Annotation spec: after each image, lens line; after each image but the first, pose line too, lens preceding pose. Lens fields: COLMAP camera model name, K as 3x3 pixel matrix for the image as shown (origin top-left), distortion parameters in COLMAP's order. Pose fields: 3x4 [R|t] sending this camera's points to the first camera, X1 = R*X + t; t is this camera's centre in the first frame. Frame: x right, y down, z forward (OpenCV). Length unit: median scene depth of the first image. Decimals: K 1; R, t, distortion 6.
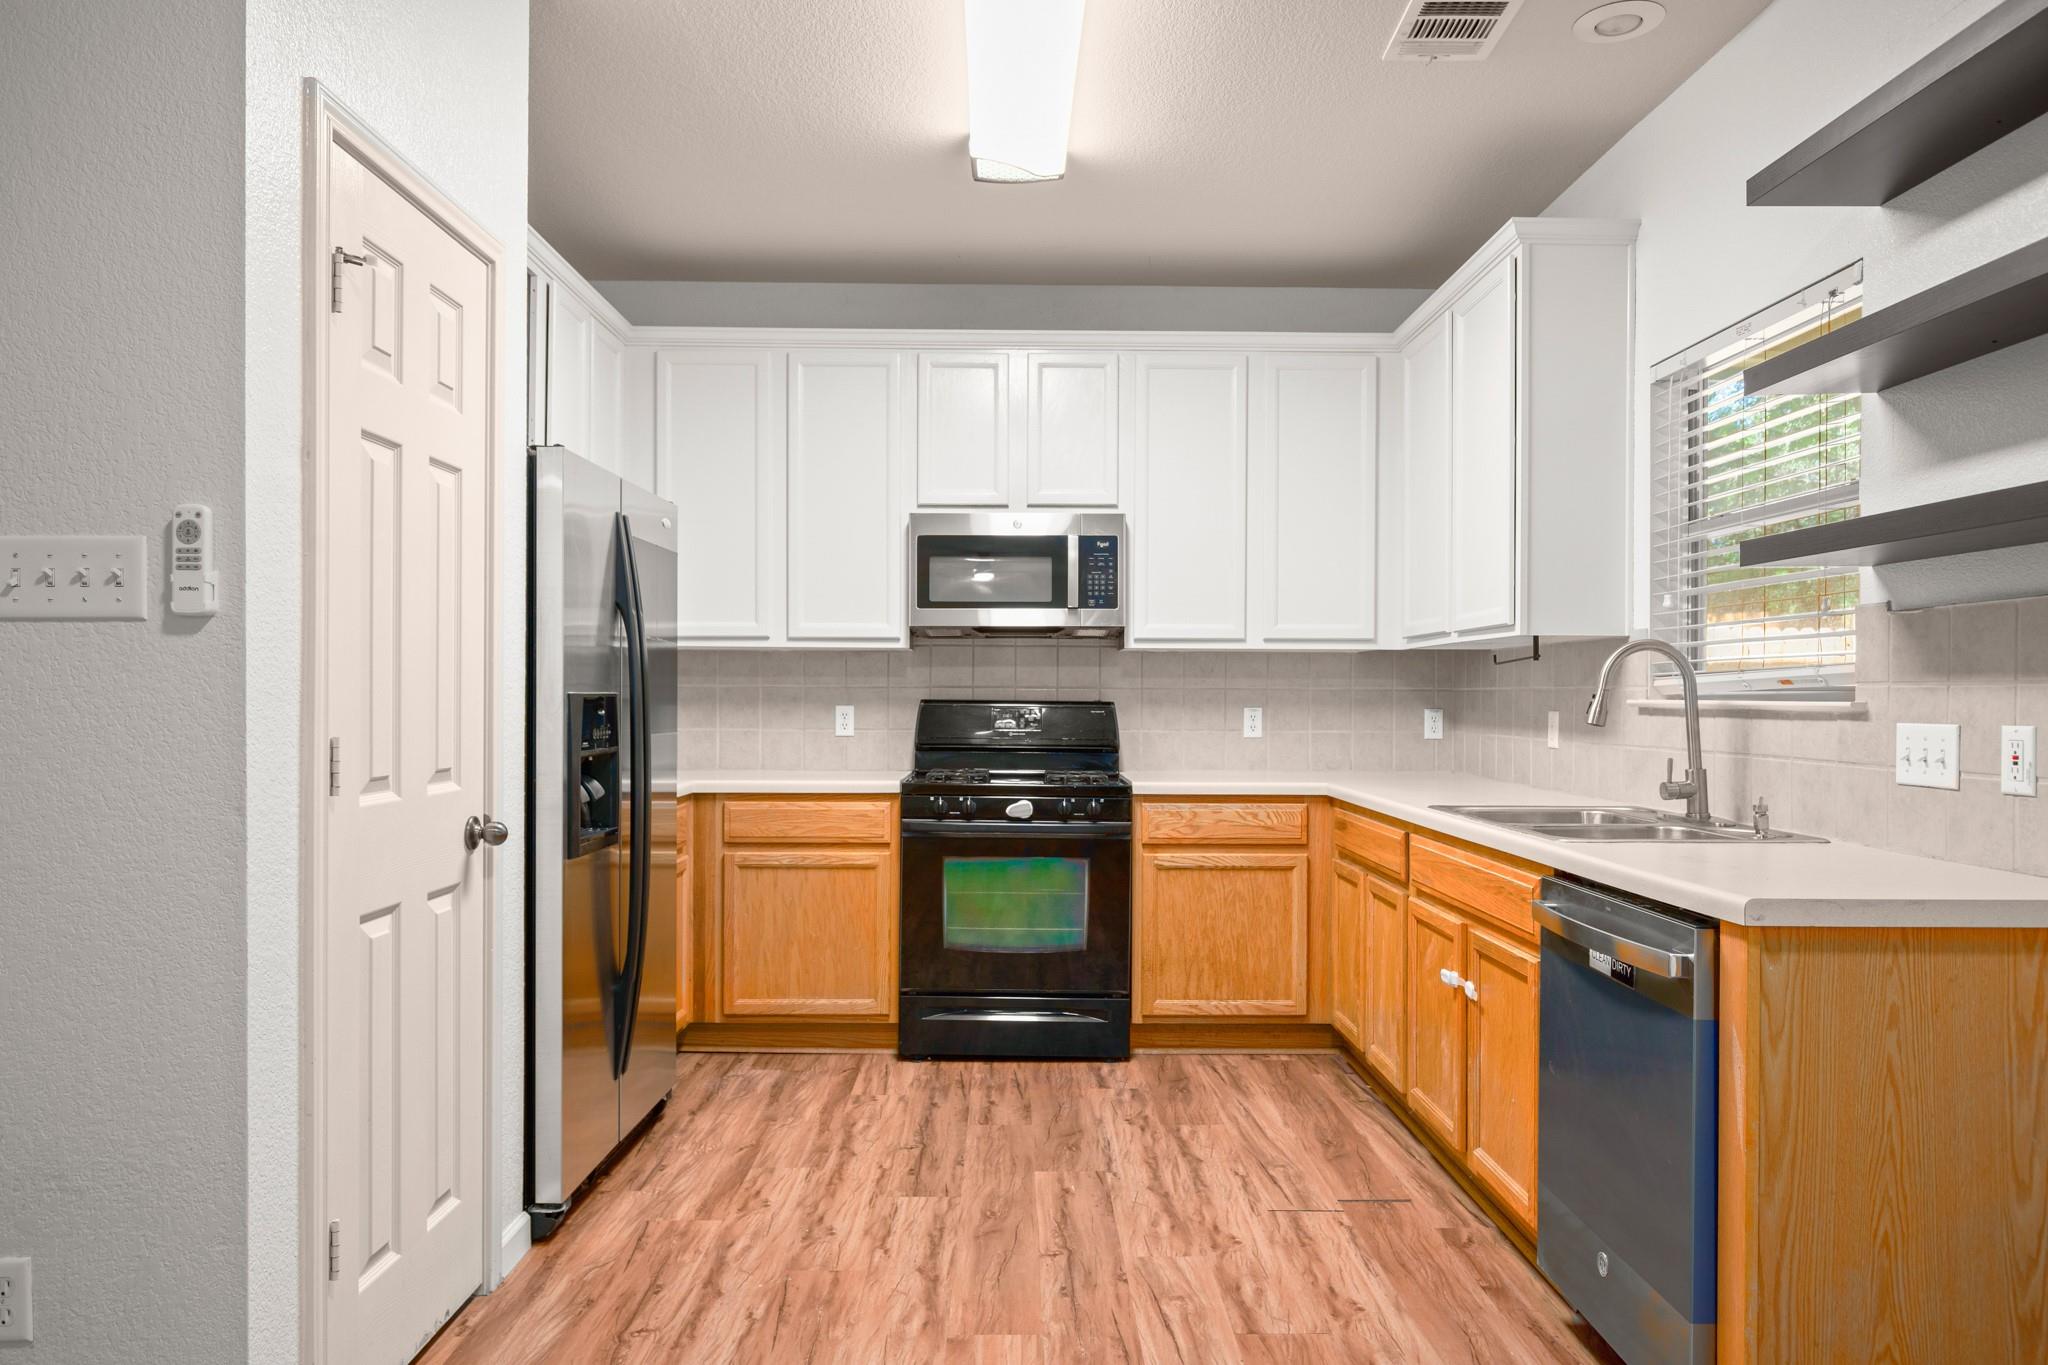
lens RADIAL K [[1341.9, 0, 1028.6], [0, 1341.9, 699.0], [0, 0, 1]] dist [-0.001351, 0.003524]
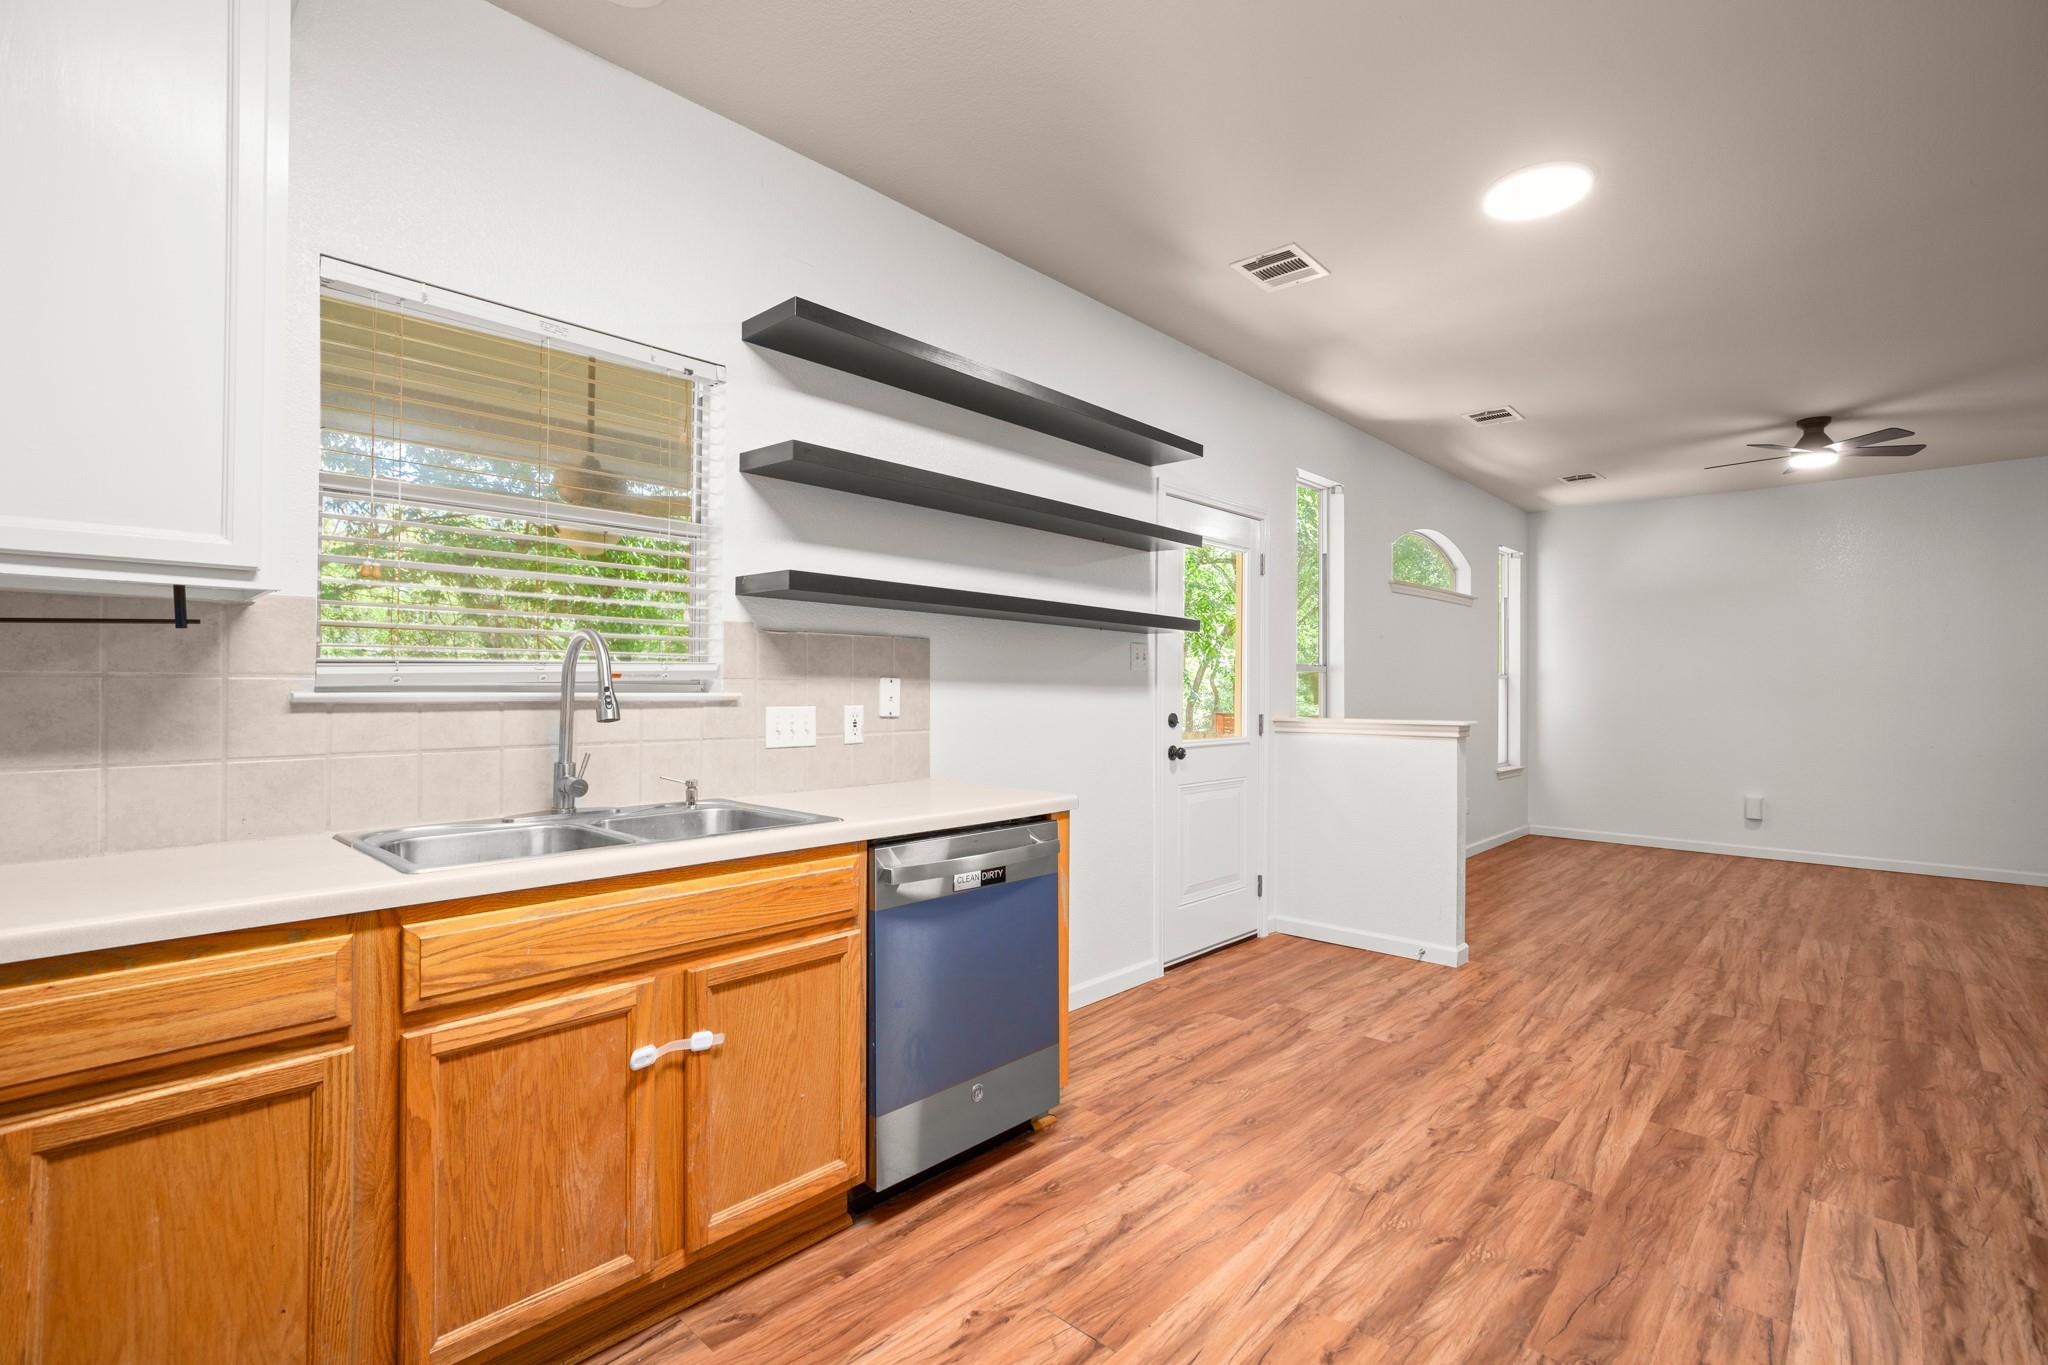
lens RADIAL K [[929.5, 0, 1038.7], [0, 929.5, 679.4], [0, 0, 1]] dist [-0.010904, 0.006237]
pose [[-0.728128, -0.000900, 0.685440, -0.170582], [-0.005928, 0.999970, -0.004985, -0.005710], [-0.685415, -0.007693, -0.728112, 0.988708]]
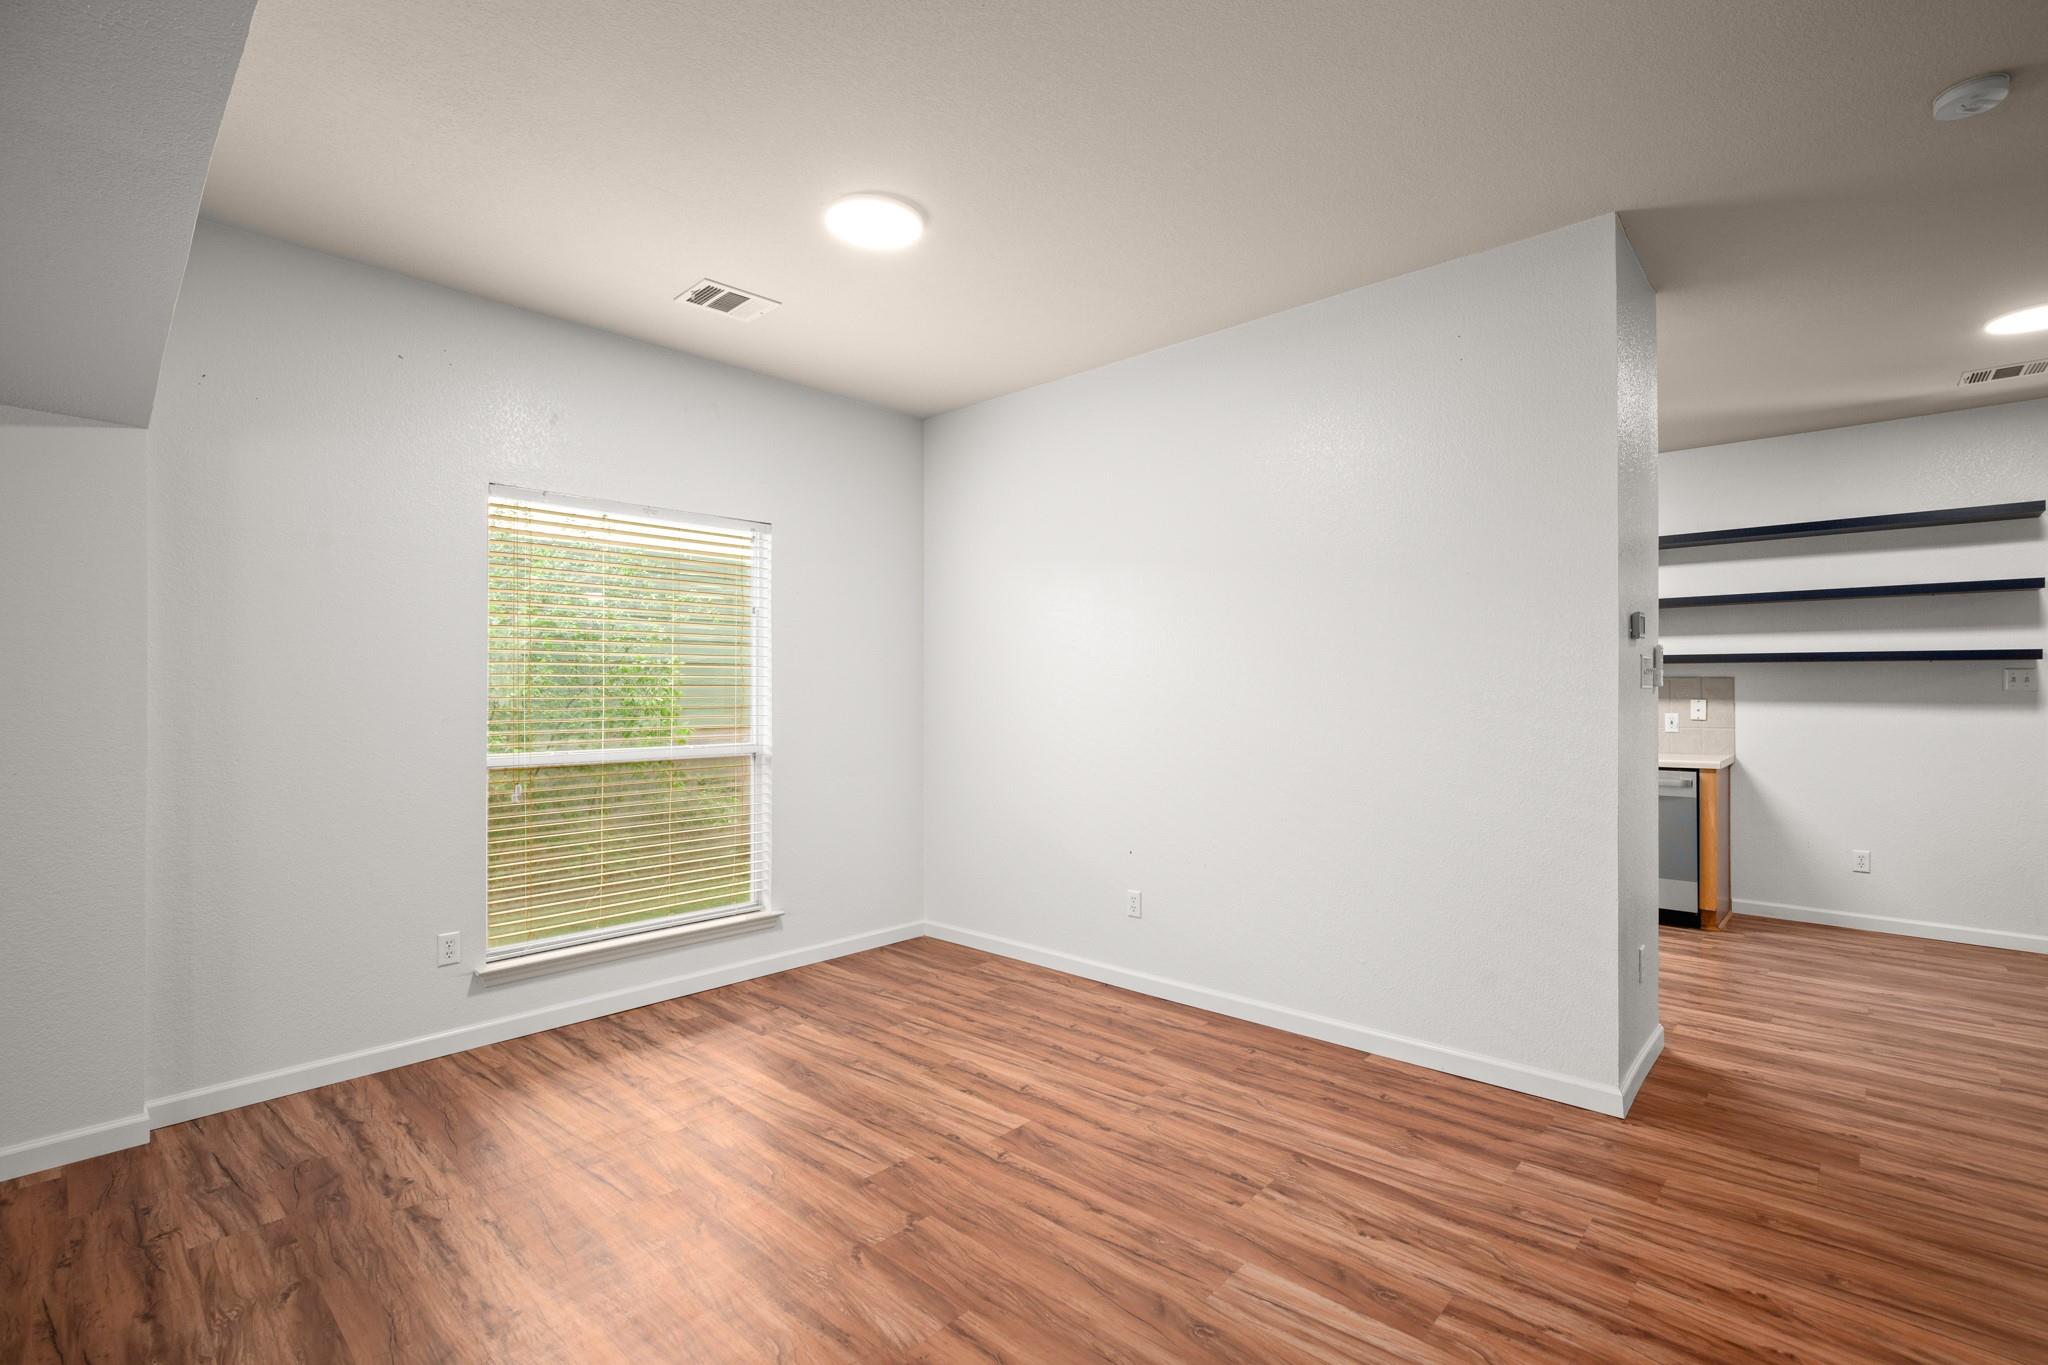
lens RADIAL K [[929.5, 0, 1049.9], [0, 929.5, 689.9], [0, 0, 1]] dist [-0.010904, 0.006237]
pose [[0.673800, -0.000170, 0.738913, -1.281958], [0.004902, 0.999979, -0.004240, -0.023550], [-0.738897, 0.006479, 0.673787, 0.314445]]
